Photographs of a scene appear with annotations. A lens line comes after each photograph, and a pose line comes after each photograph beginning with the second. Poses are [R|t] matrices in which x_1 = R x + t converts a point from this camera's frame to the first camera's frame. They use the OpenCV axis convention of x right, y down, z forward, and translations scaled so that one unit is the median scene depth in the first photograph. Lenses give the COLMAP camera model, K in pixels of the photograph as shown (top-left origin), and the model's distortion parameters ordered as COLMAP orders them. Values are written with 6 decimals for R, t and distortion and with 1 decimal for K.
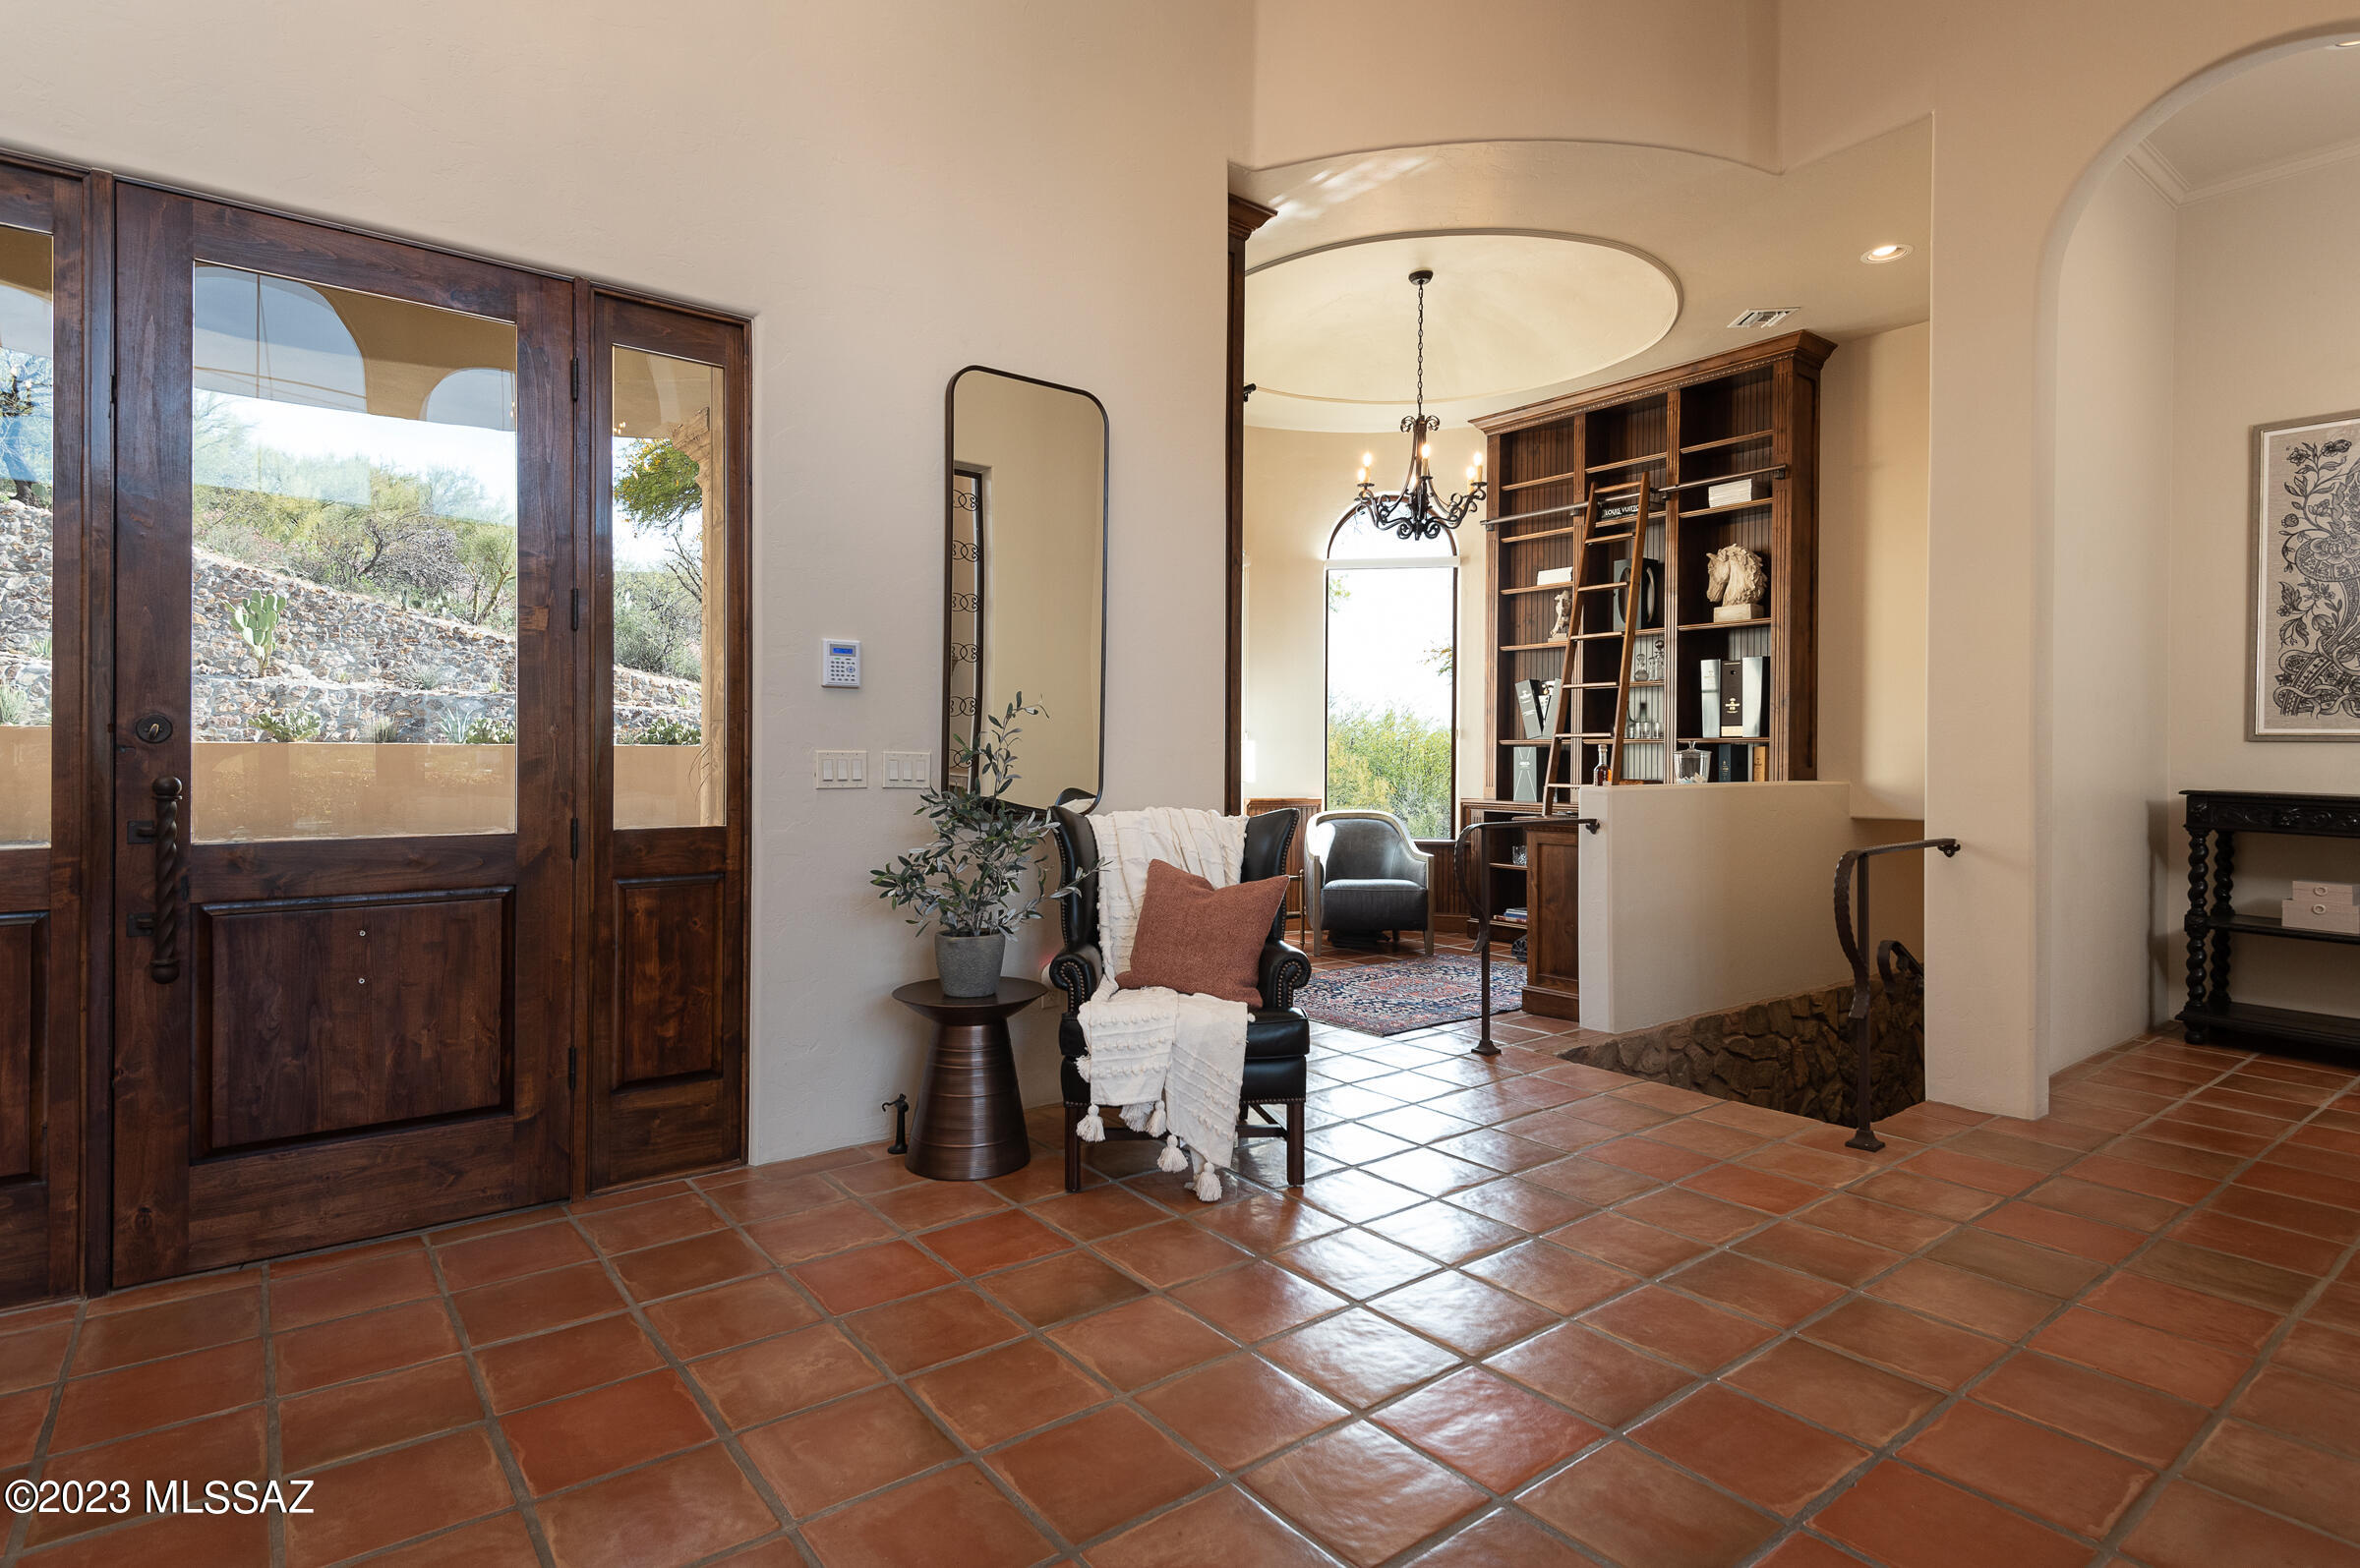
lens RADIAL K [[1174.5, 0, 1169.0], [0, 1174.5, 748.3], [0, 0, 1]] dist [0.002956, -0.000060]
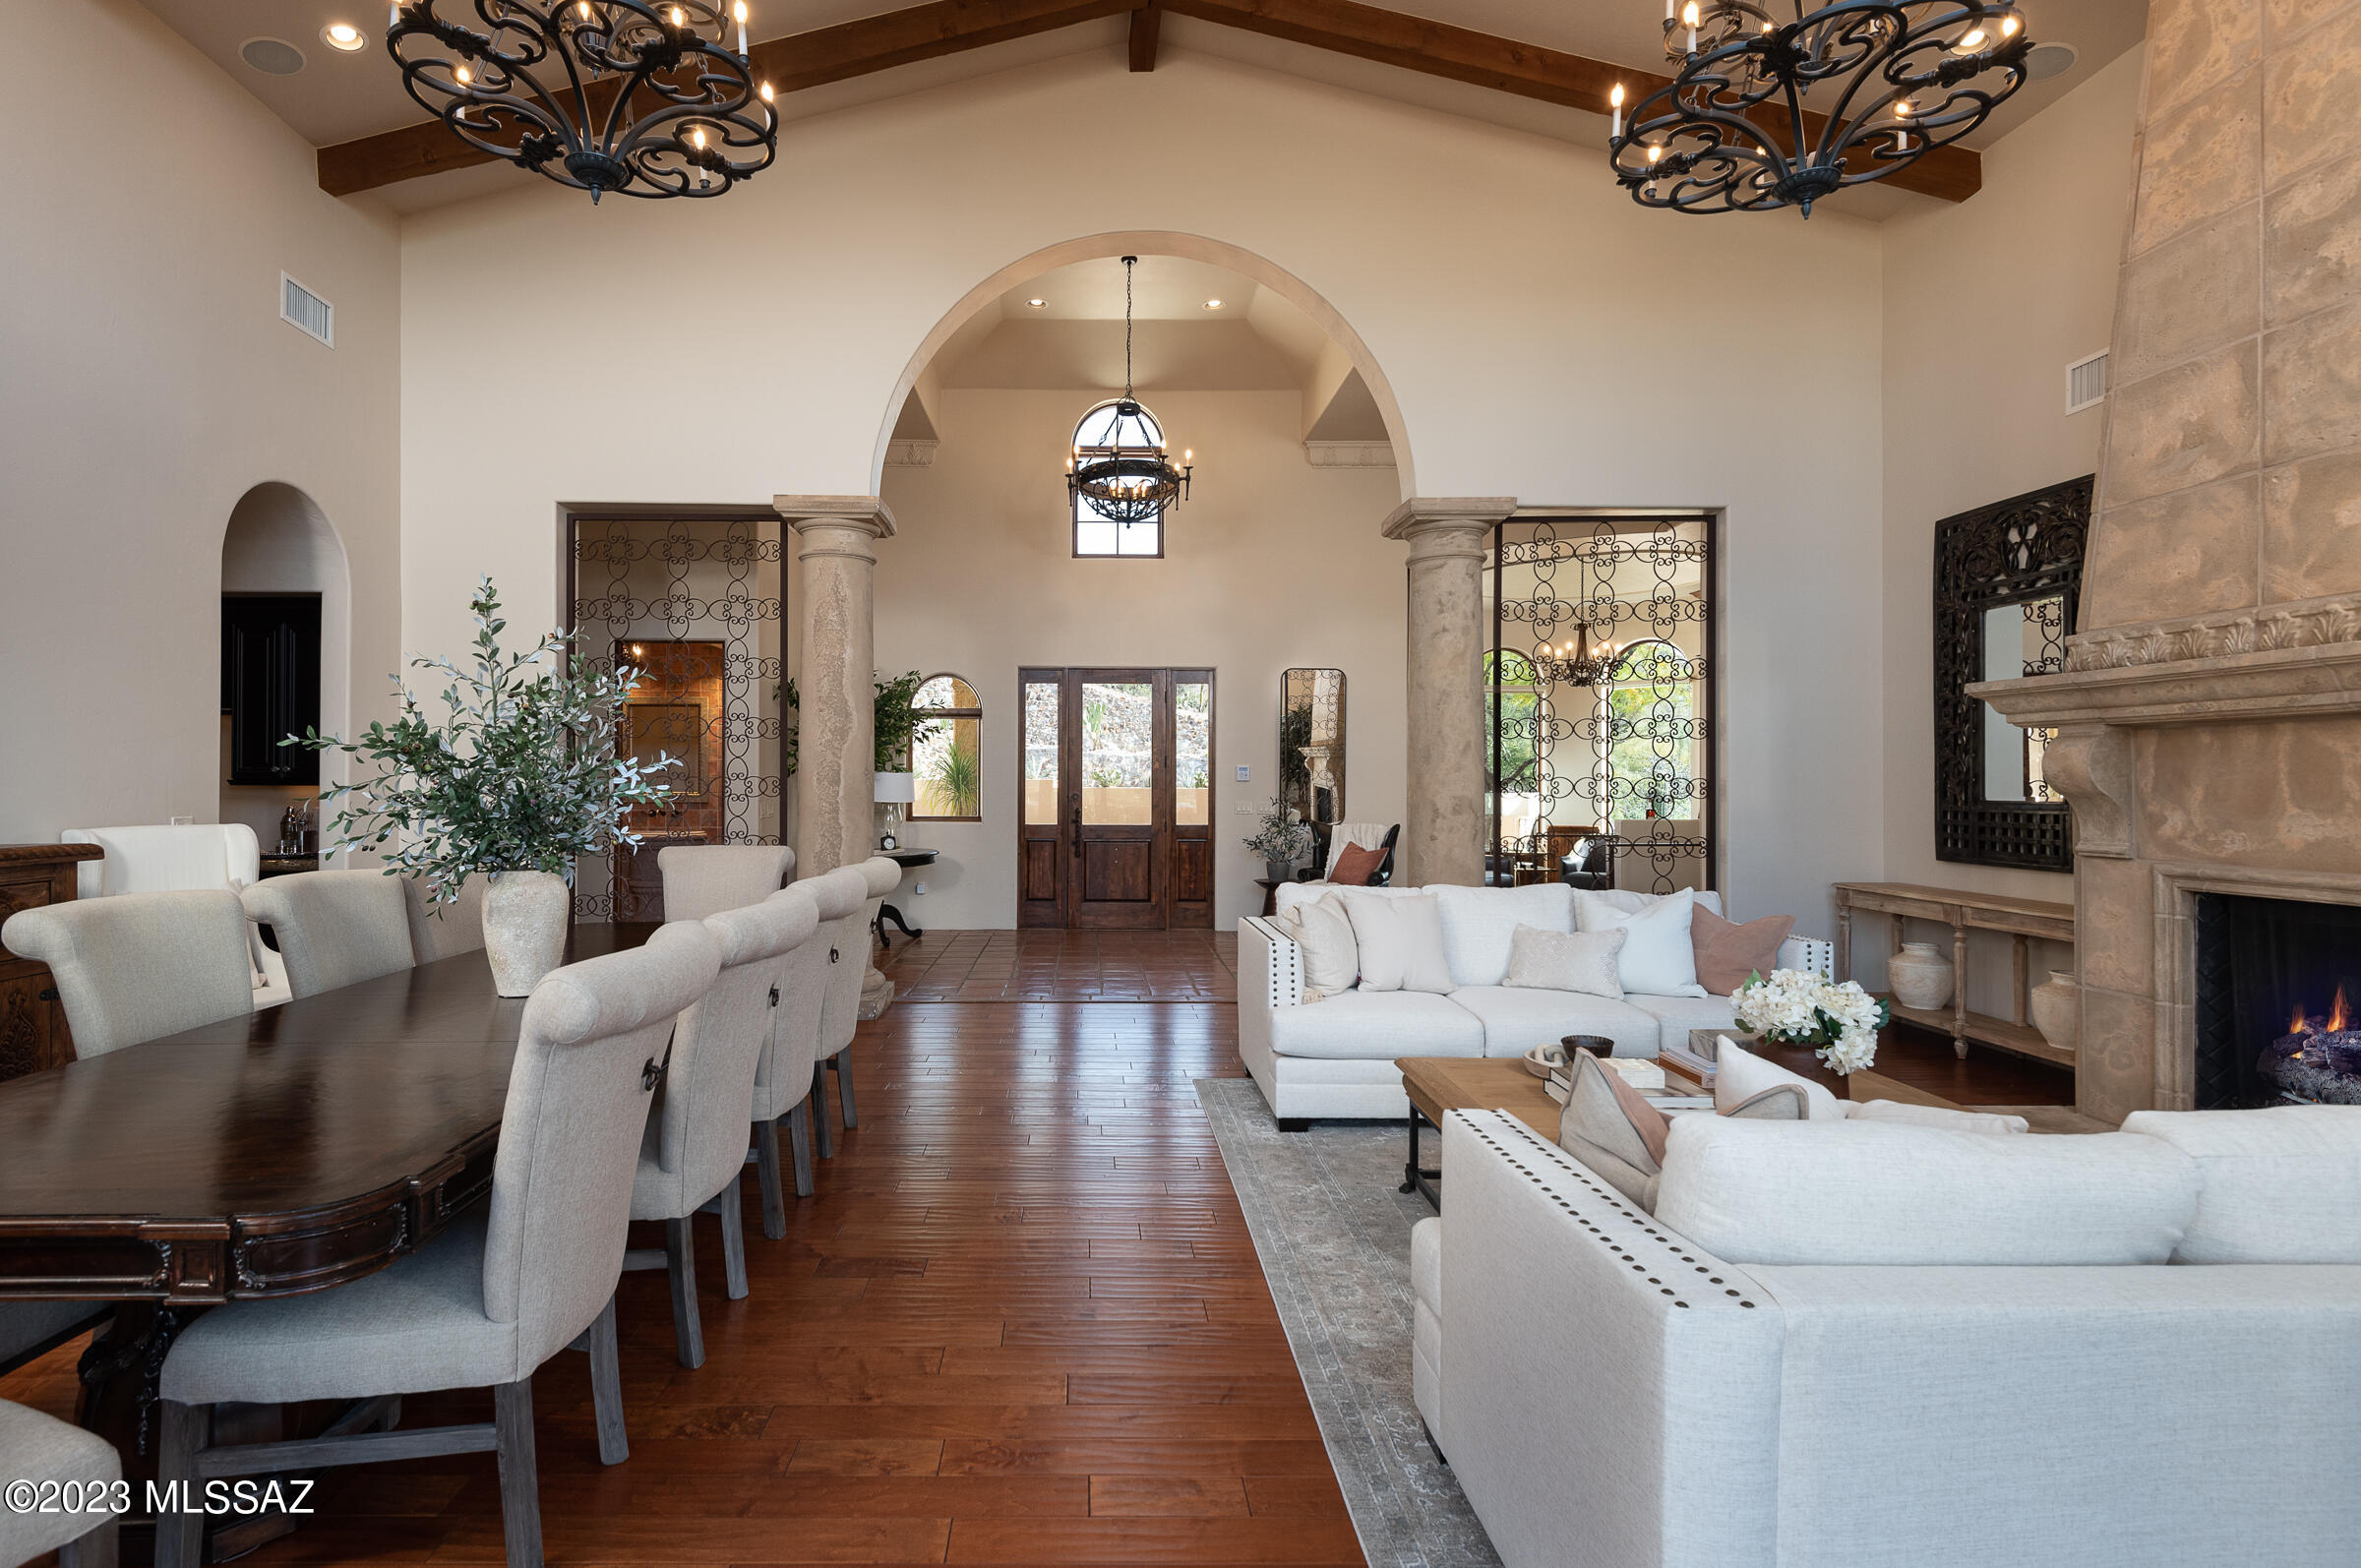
lens RADIAL K [[1095.0, 0, 1175.8], [0, 1095.0, 784.3], [0, 0, 1]] dist [0.002546, 0.000376]
pose [[0.835477, 0.001460, -0.549524, 1.098203], [-0.002961, 0.999994, -0.001845, -0.038055], [0.549518, 0.003169, 0.835476, -1.435659]]
